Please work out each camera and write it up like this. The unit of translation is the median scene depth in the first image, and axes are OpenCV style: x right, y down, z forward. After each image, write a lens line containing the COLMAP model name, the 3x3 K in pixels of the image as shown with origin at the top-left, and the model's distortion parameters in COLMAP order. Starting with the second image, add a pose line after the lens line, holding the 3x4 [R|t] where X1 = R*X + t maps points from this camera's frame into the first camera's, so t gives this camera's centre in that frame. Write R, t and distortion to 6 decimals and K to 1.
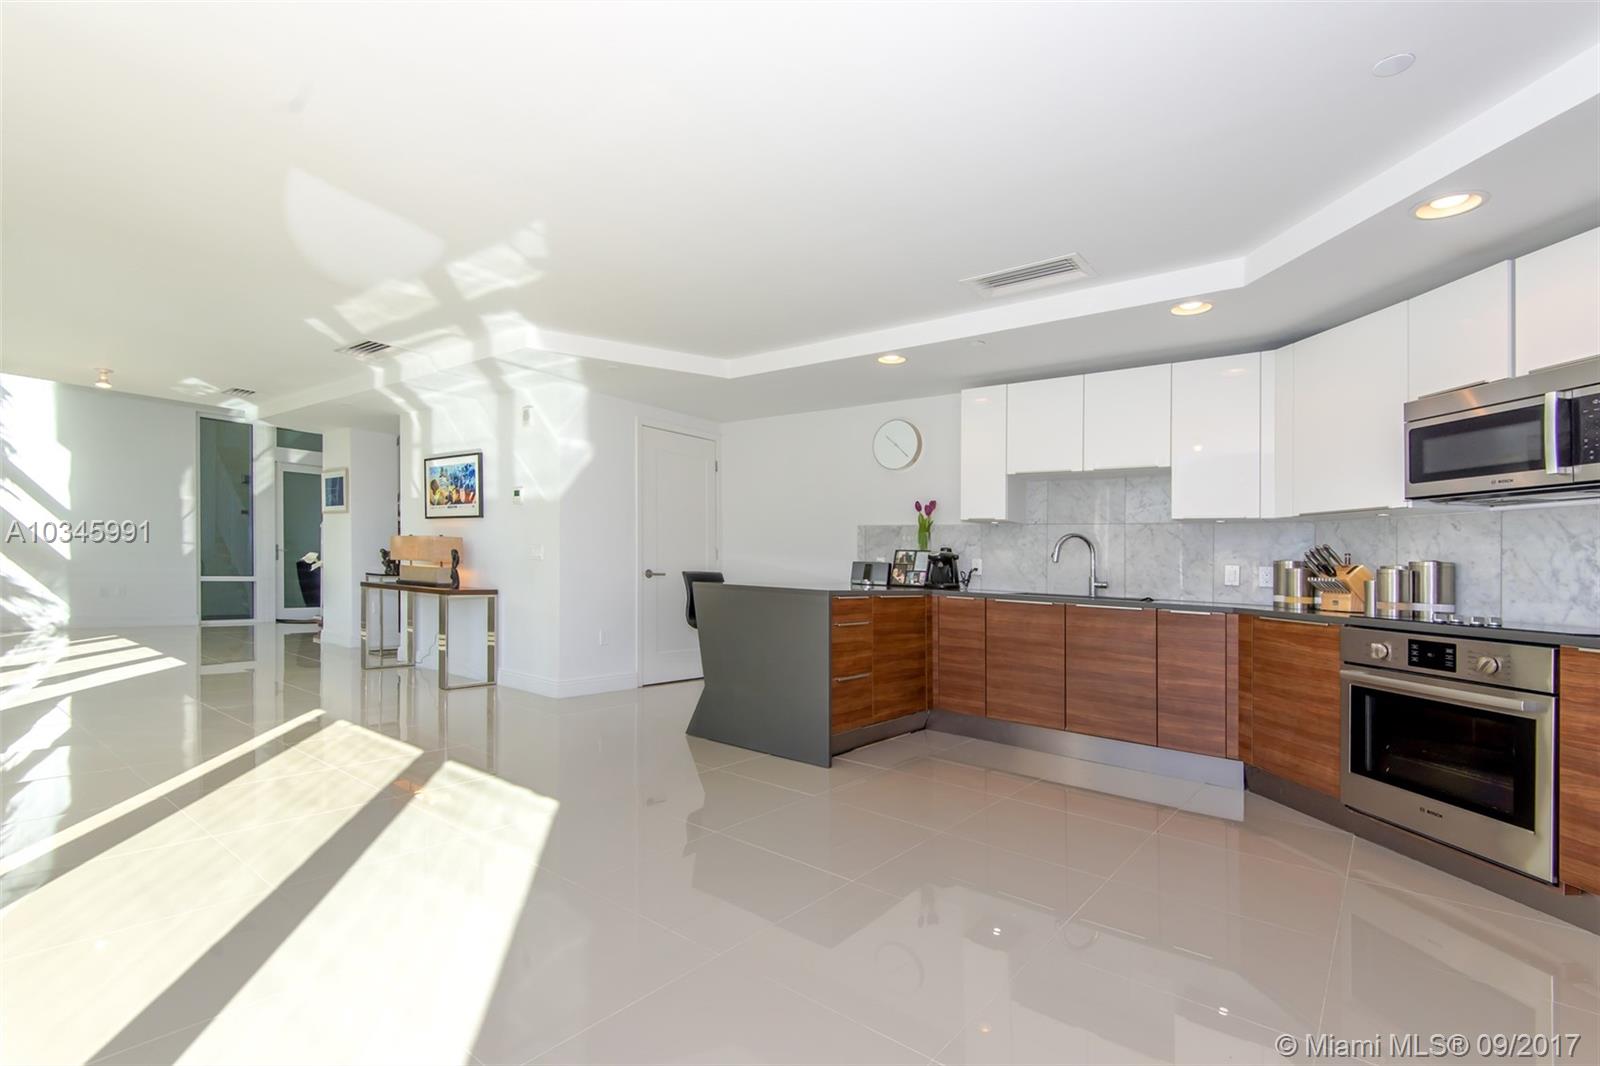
lens RADIAL K [[739.8, 0, 785.7], [0, 739.8, 593.0], [0, 0, 1]] dist [0.021706, -0.005471]
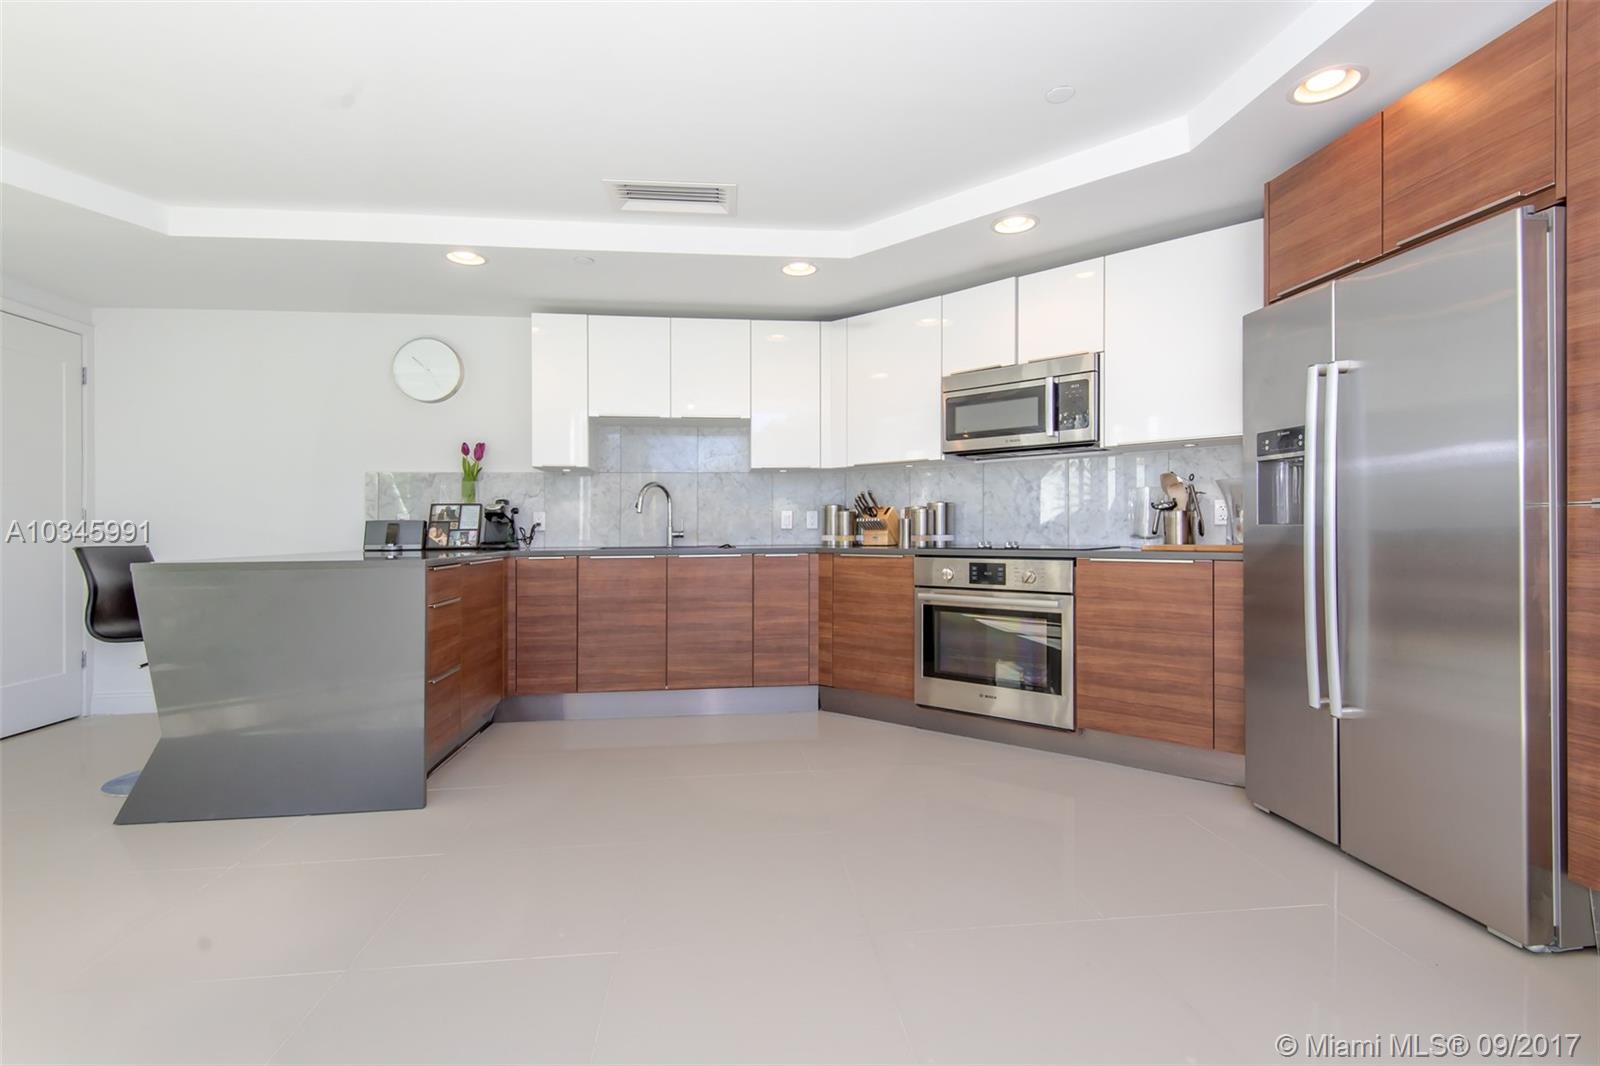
lens RADIAL K [[739.8, 0, 804.5], [0, 739.8, 524.0], [0, 0, 1]] dist [0.021706, -0.005471]
pose [[0.709764, -0.040950, 0.703248, -0.159296], [0.062941, 0.998003, -0.005410, -0.009501], [-0.701622, 0.048103, 0.710924, 0.198547]]
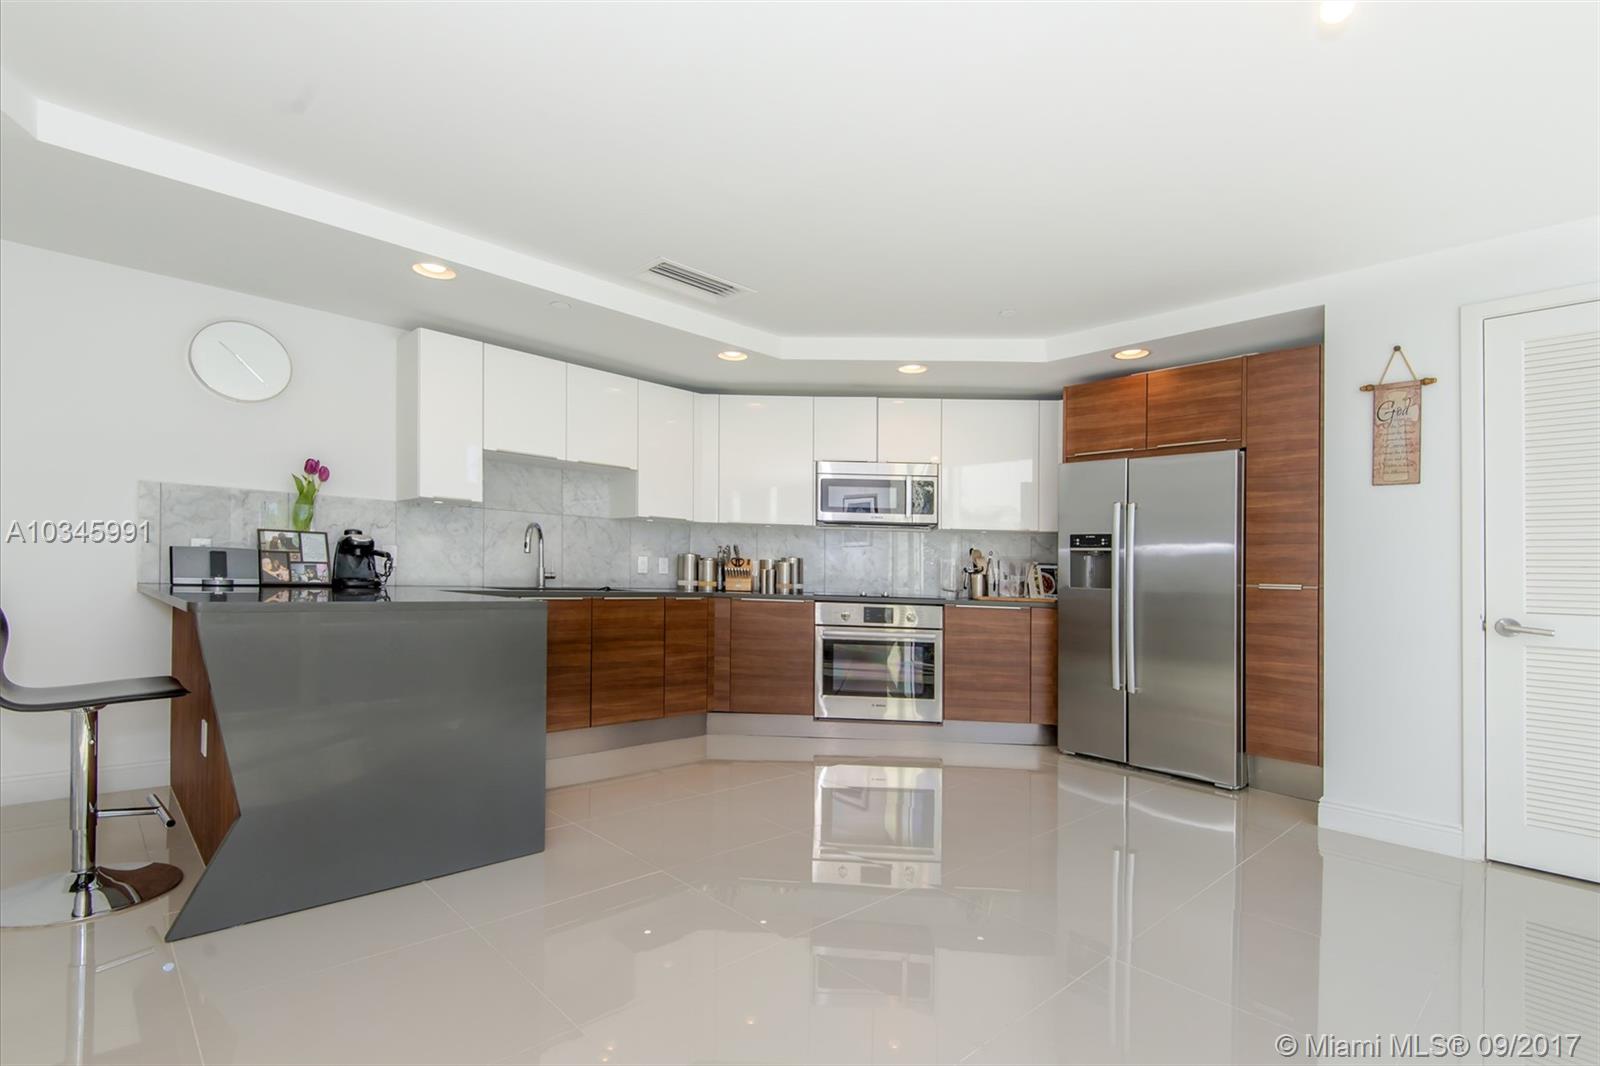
lens RADIAL K [[739.8, 0, 771.5], [0, 739.8, 558.0], [0, 0, 1]] dist [0.021706, -0.005471]
pose [[0.165408, -0.013785, 0.986129, -0.546913], [0.013158, 0.999844, 0.011769, -0.046001], [-0.986138, 0.011029, 0.165563, 0.596343]]
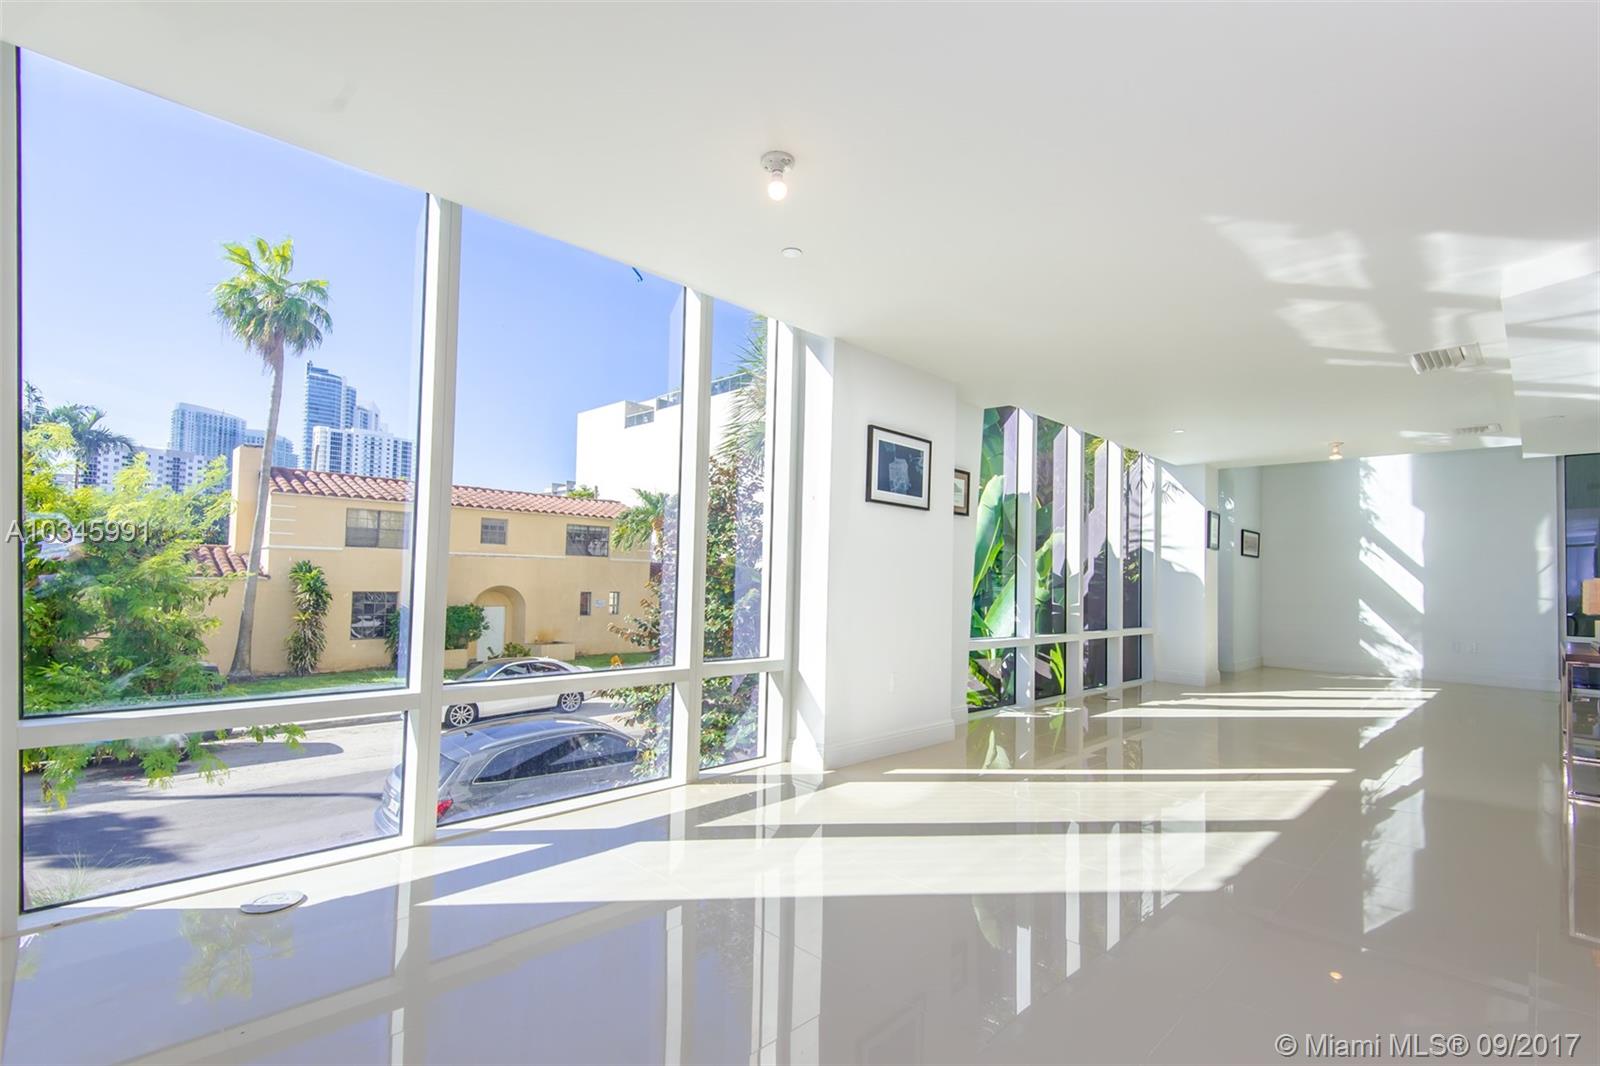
lens RADIAL K [[739.8, 0, 791.9], [0, 739.8, 544.8], [0, 0, 1]] dist [0.021706, -0.005471]
pose [[-0.124033, -0.086765, -0.988477, 0.435245], [-0.059377, 0.995034, -0.079890, -0.003061], [0.990500, 0.048784, -0.128569, 0.456310]]
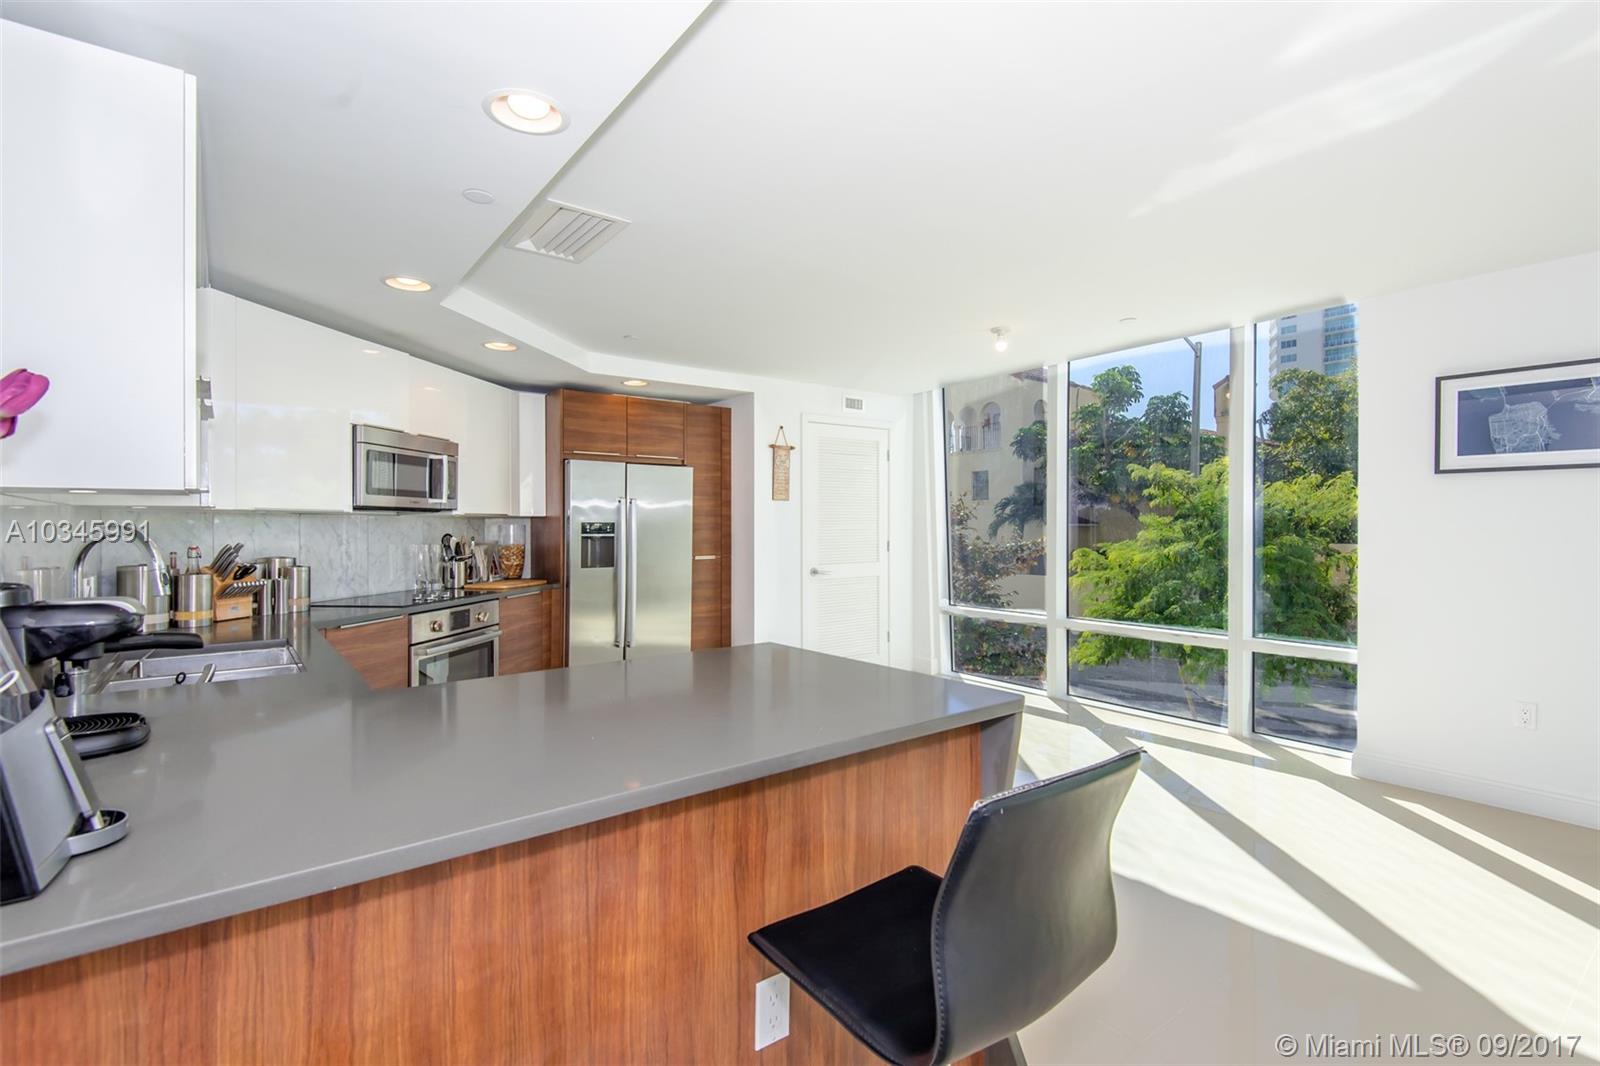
lens RADIAL K [[739.8, 0, 811.0], [0, 739.8, 520.9], [0, 0, 1]] dist [0.021706, -0.005471]
pose [[-0.964568, -0.028813, 0.262255, -0.129894], [-0.019729, 0.999113, 0.037203, -0.115190], [-0.263095, 0.030711, -0.964281, 1.407802]]
